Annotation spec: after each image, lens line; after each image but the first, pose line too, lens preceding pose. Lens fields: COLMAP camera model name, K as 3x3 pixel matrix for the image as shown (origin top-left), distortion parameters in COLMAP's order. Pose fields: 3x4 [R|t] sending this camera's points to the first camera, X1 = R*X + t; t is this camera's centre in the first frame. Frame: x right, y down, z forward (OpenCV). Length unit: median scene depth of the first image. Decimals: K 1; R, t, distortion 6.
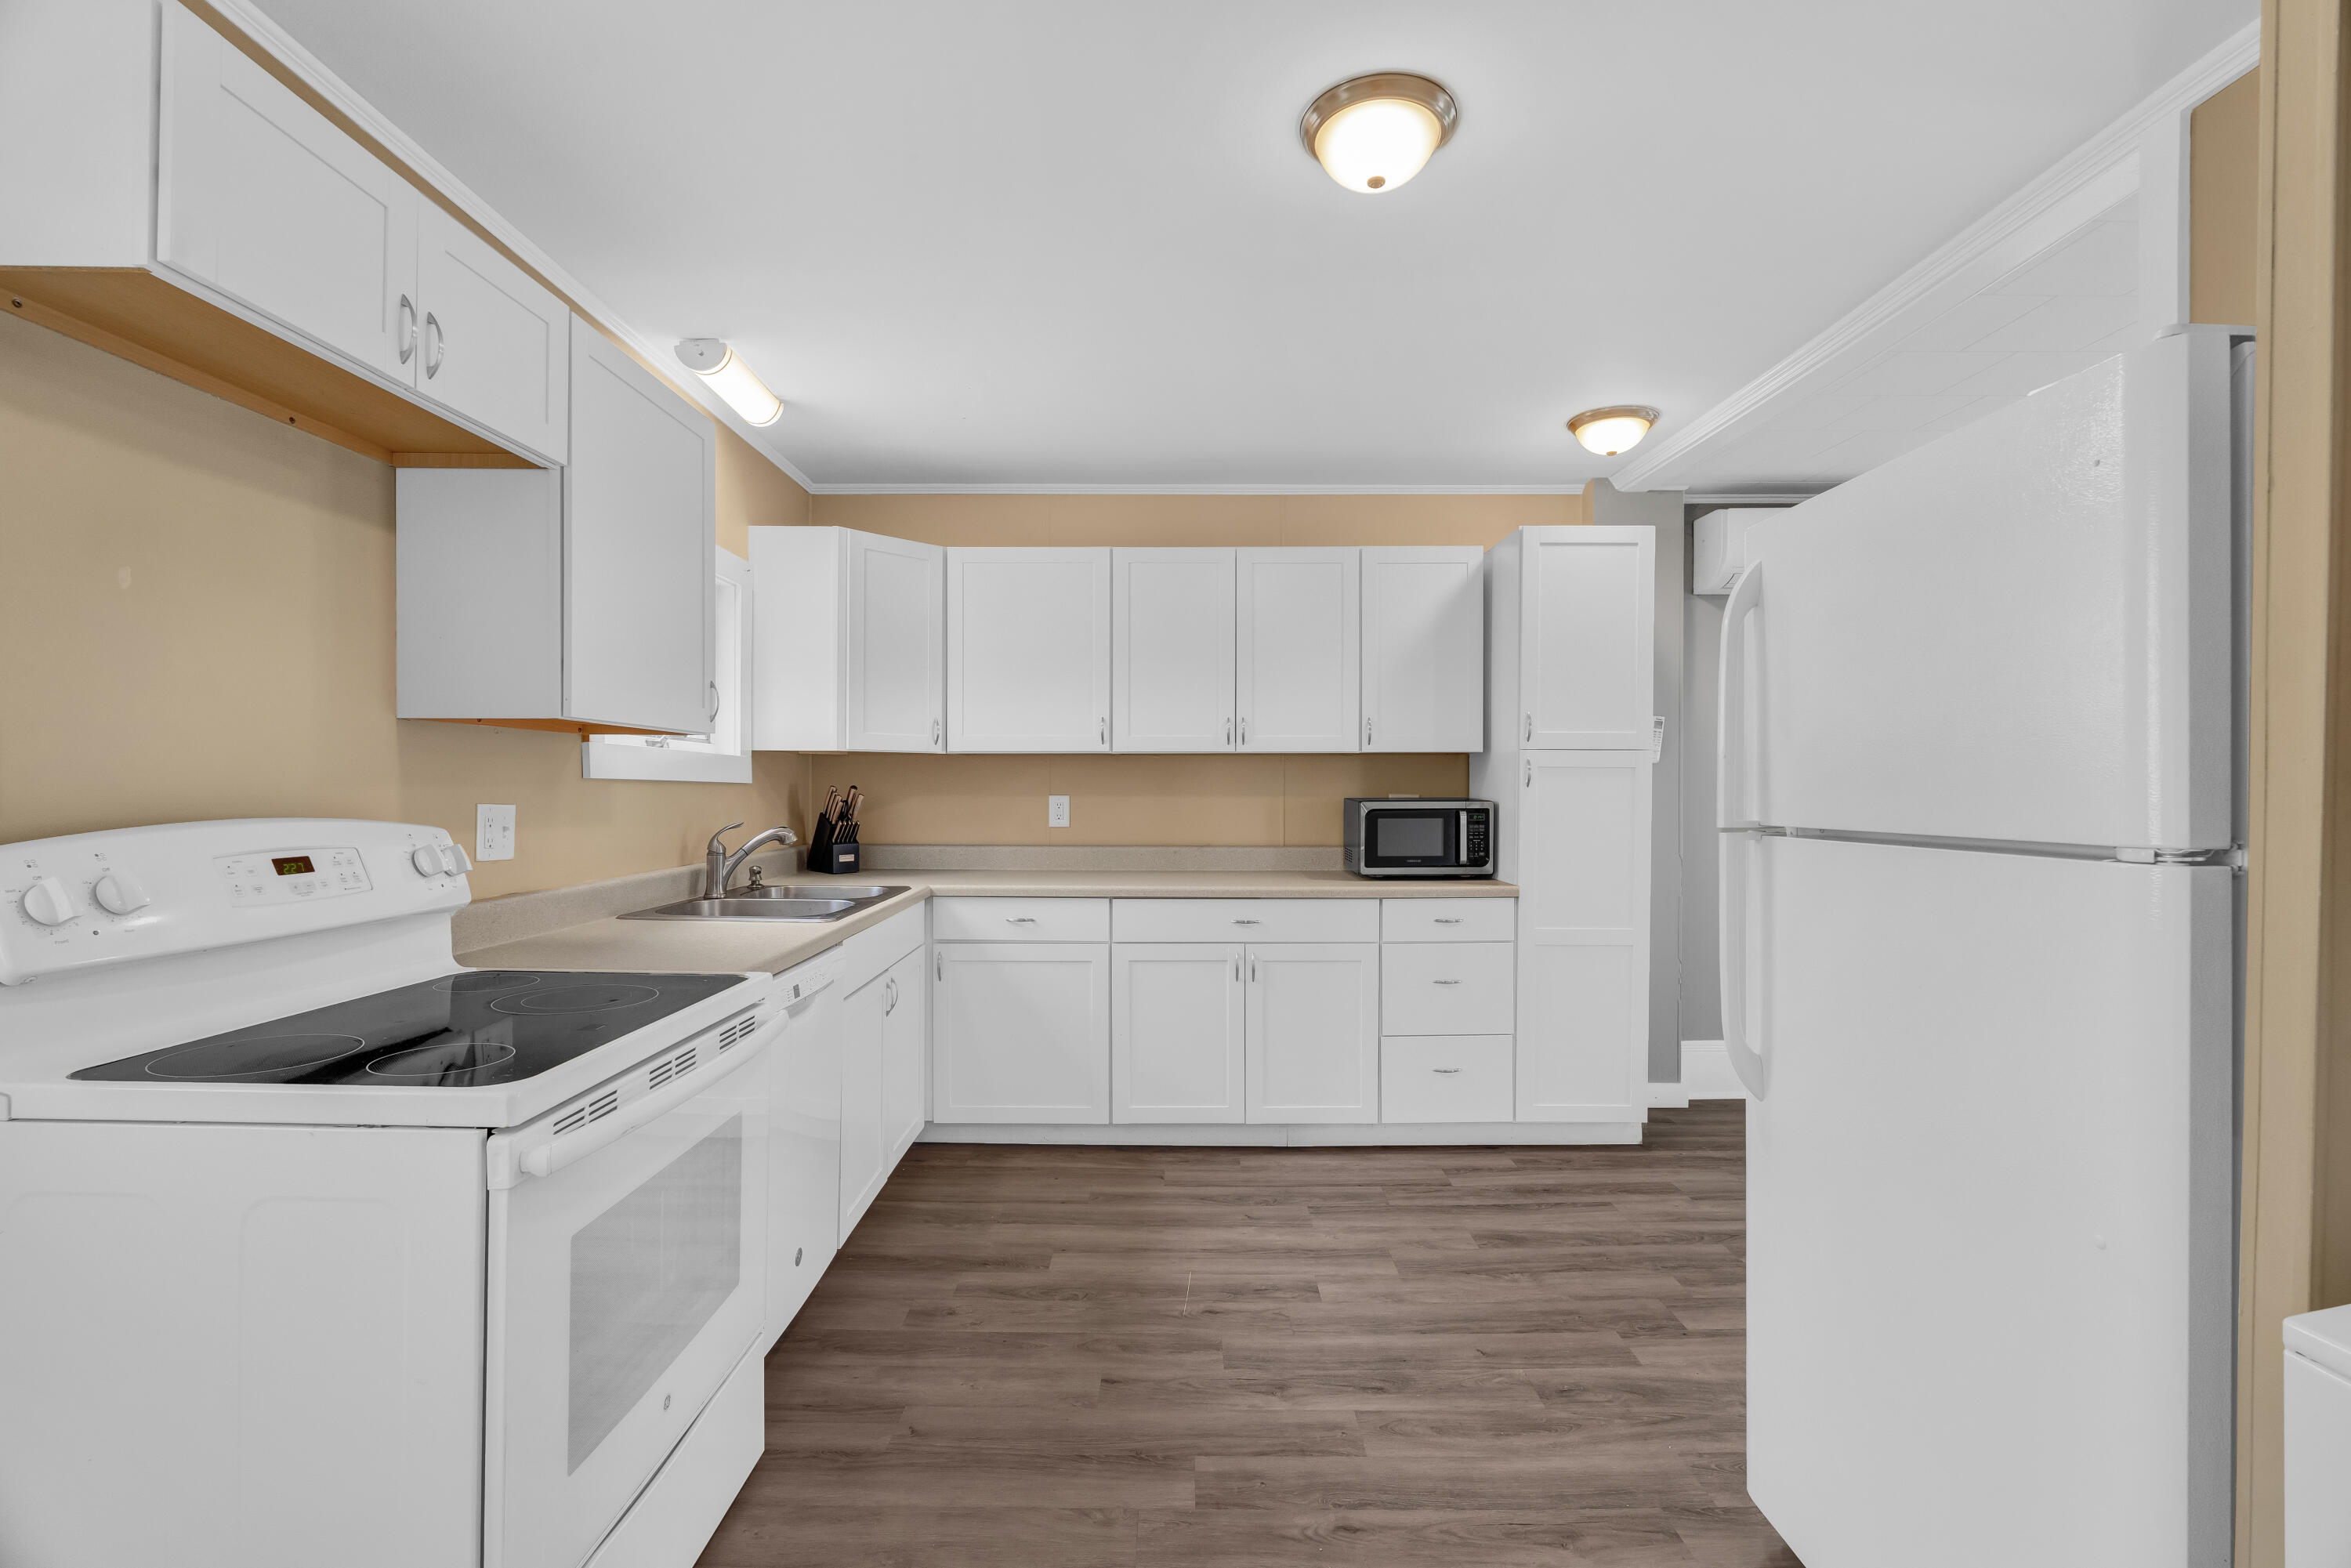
lens RADIAL K [[1018.8, 0, 1175.5], [0, 1018.8, 784.0], [0, 0, 1]] dist [-0.001073, -0.000562]
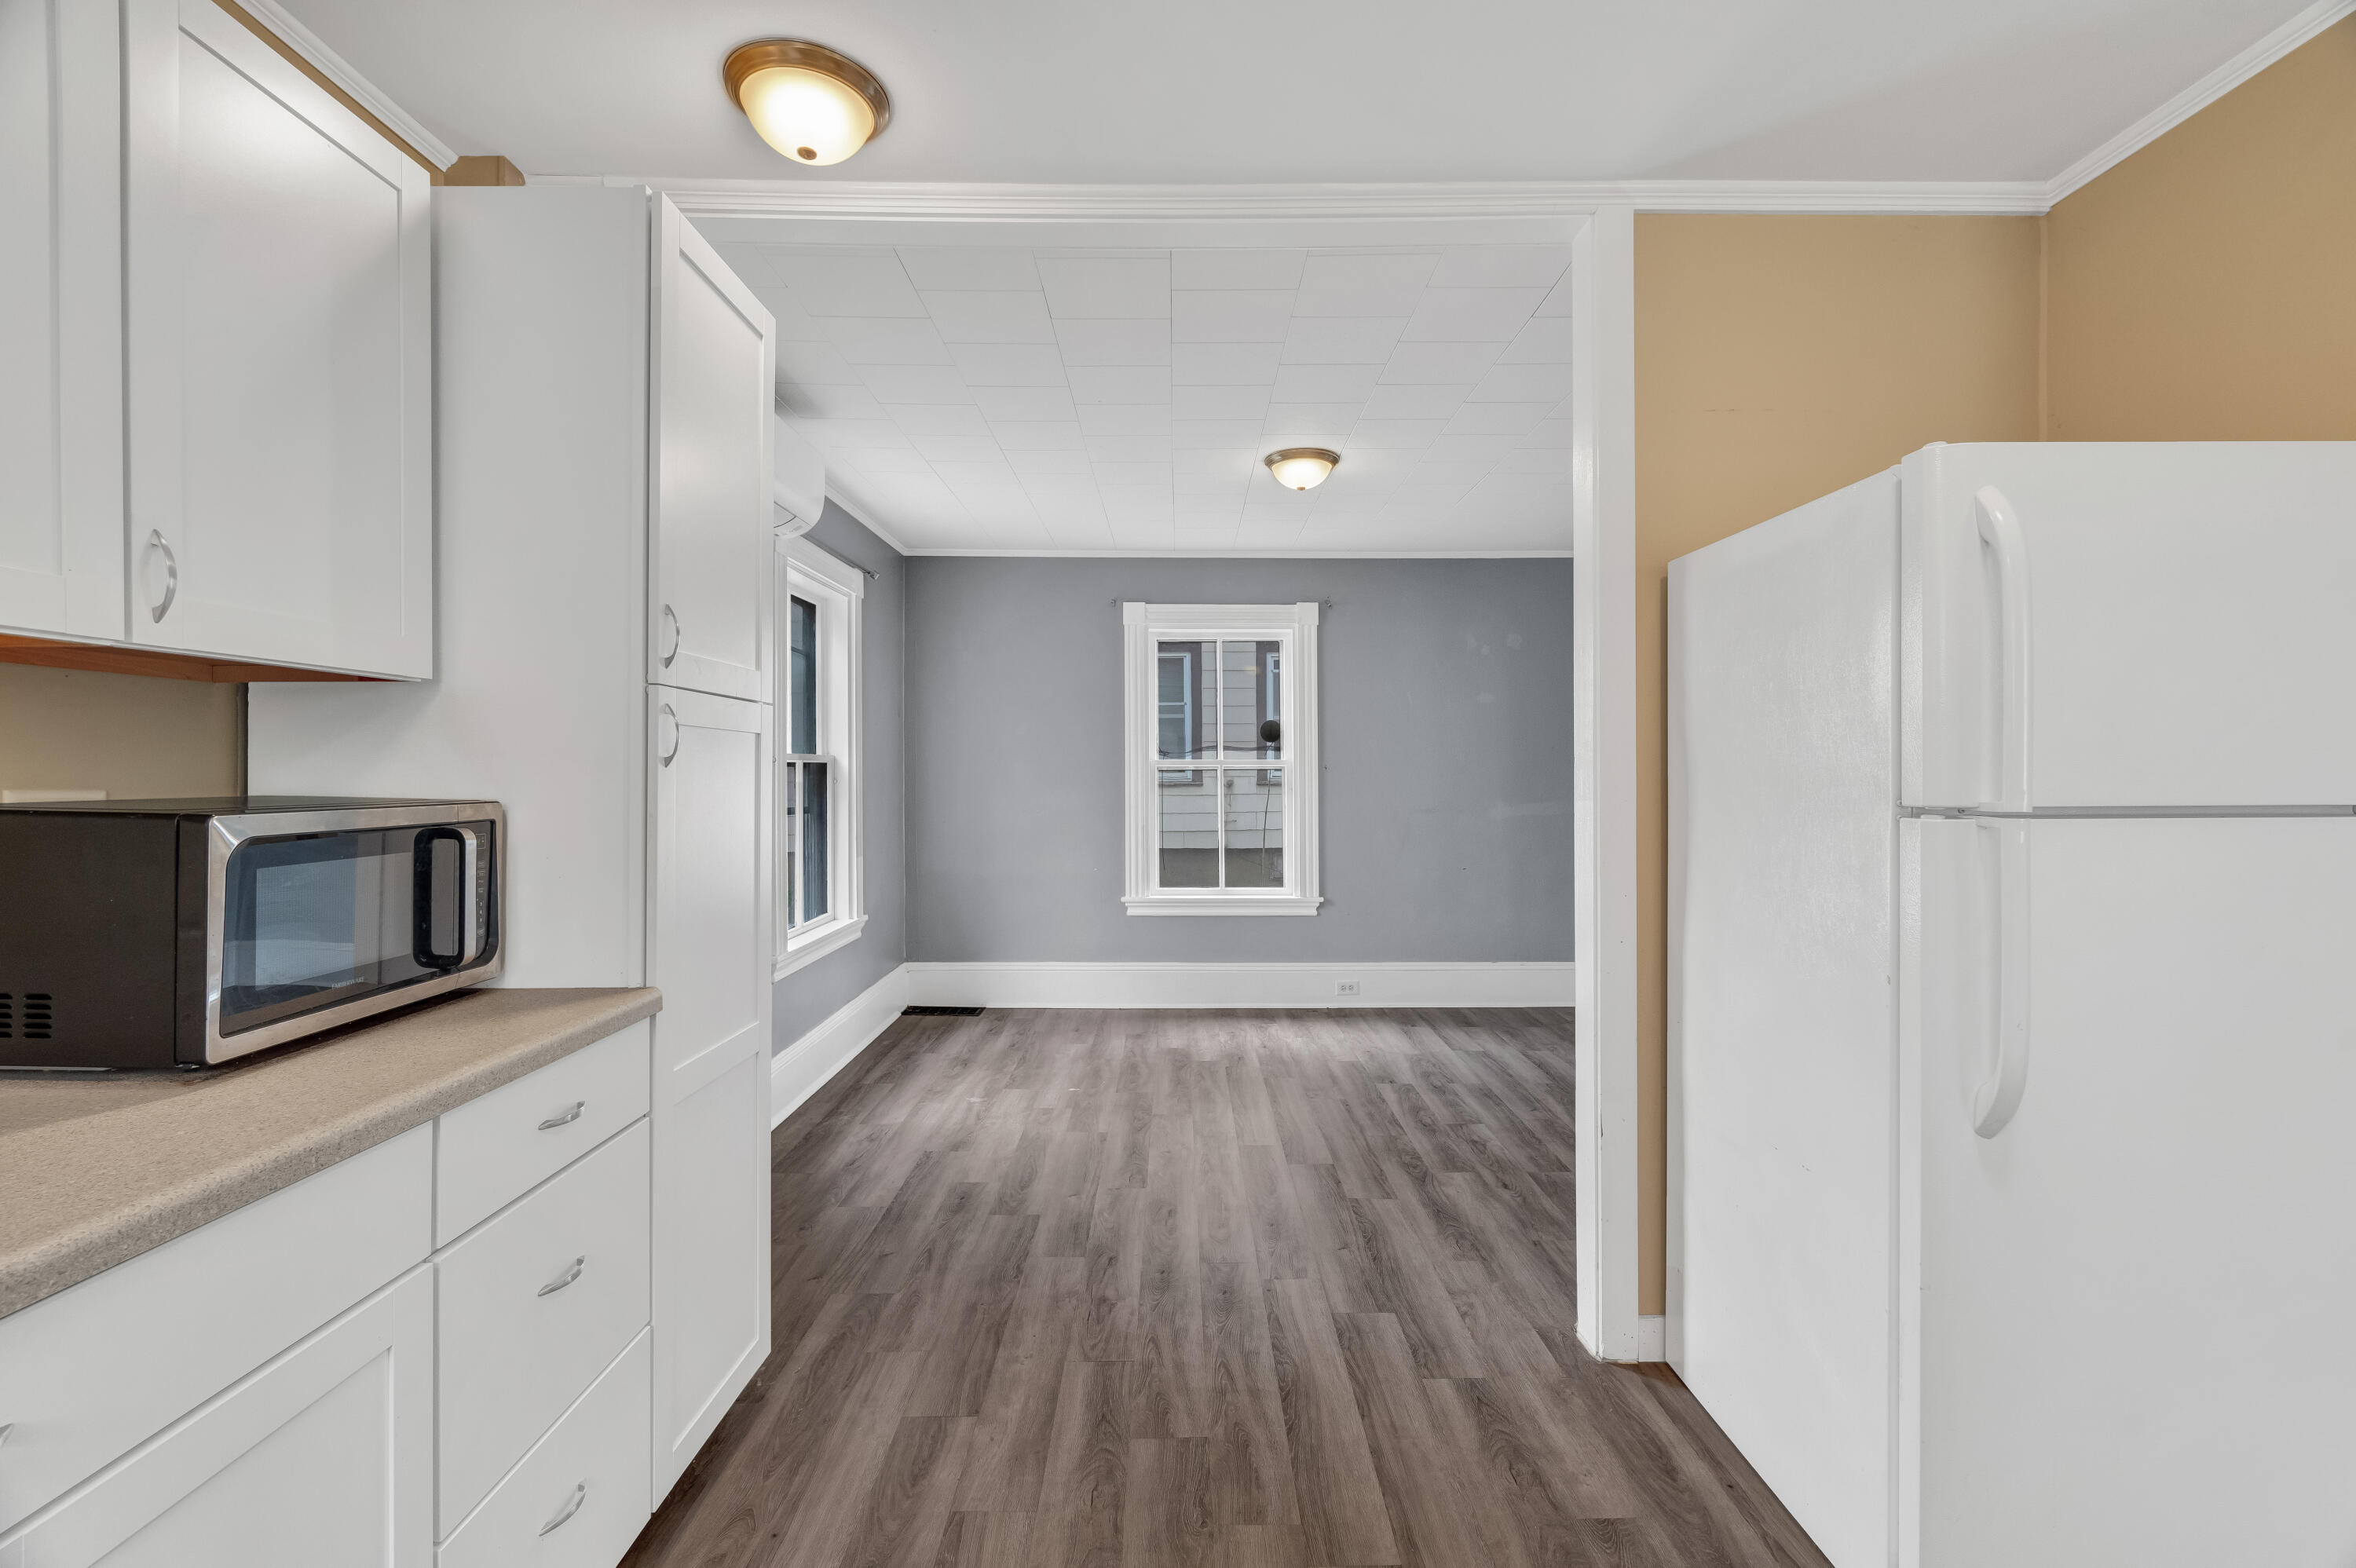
lens RADIAL K [[1020.9, 0, 1178.0], [0, 1020.9, 784.0], [0, 0, 1]] dist [-0.001073, -0.000562]
pose [[-0.010569, -0.002121, 0.999942, -0.156899], [-0.001884, 0.999996, 0.002101, 0.010898], [-0.999942, -0.001862, -0.010573, 1.029287]]
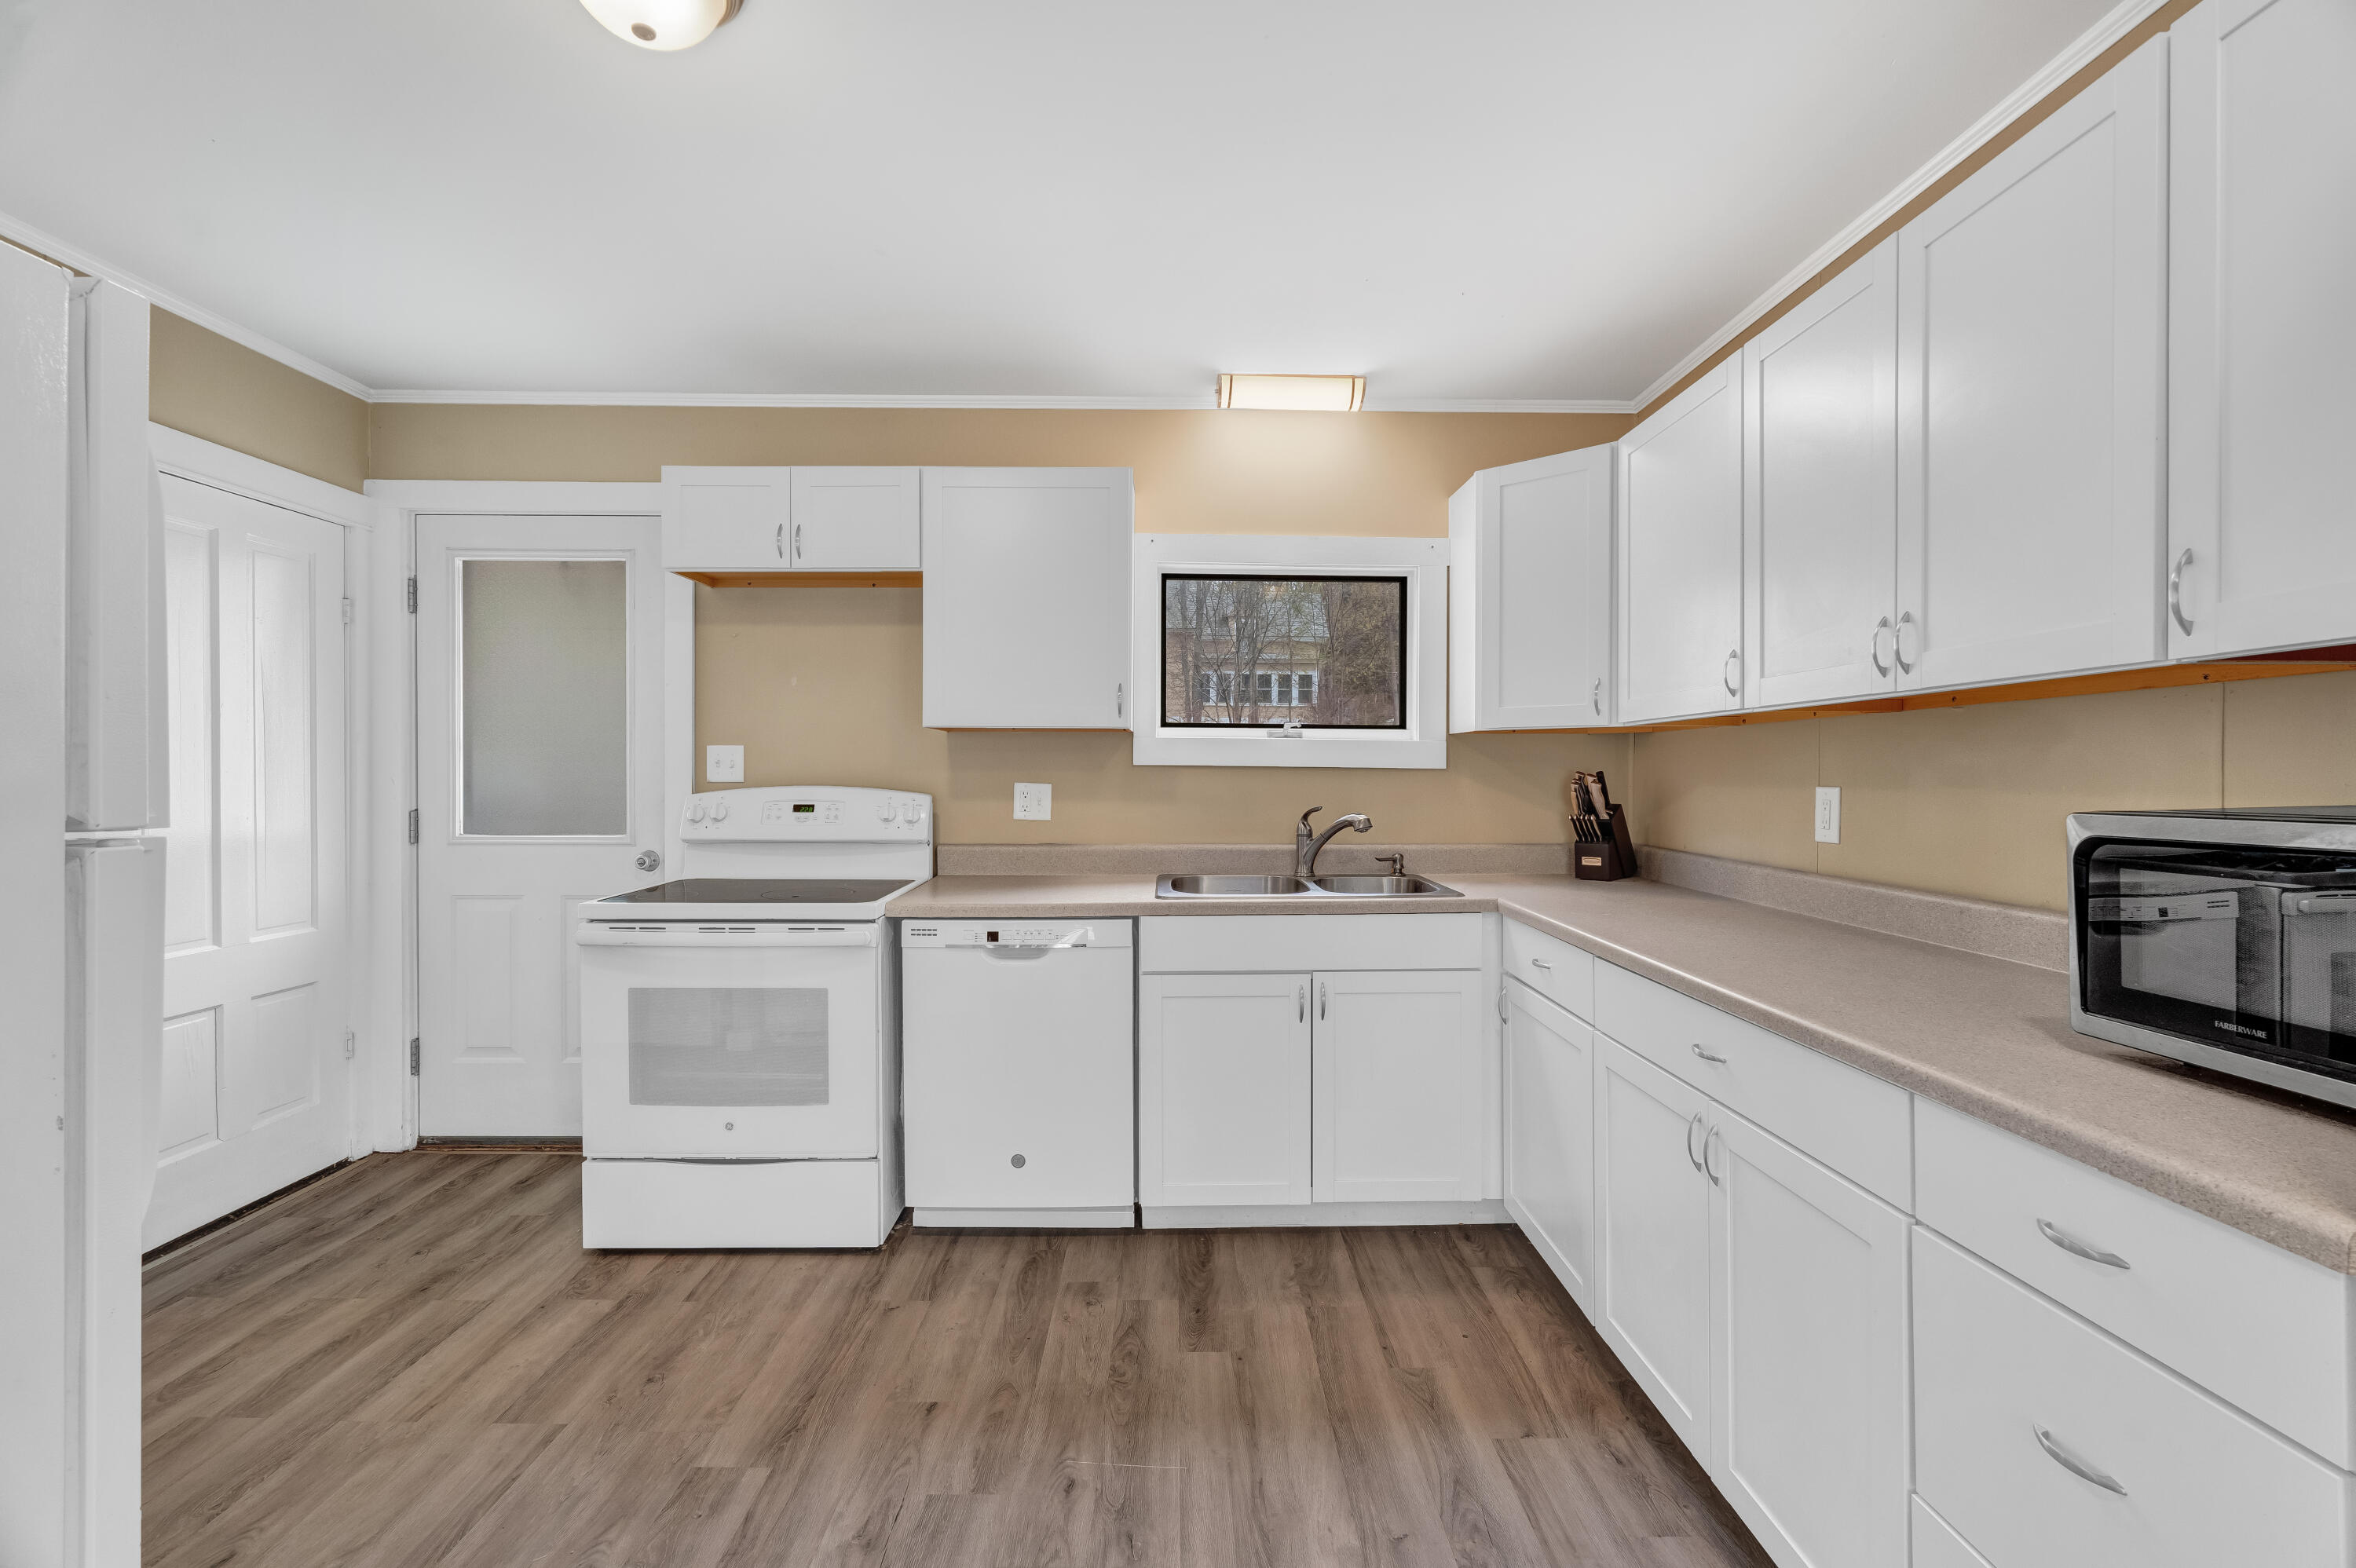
lens RADIAL K [[1020.9, 0, 1178.0], [0, 1020.9, 784.0], [0, 0, 1]] dist [-0.001073, -0.000562]
pose [[0.024333, 0.008638, -0.999667, 0.718415], [0.000223, 0.999963, 0.008646, 0.007049], [0.999704, -0.000433, 0.024331, 0.994876]]
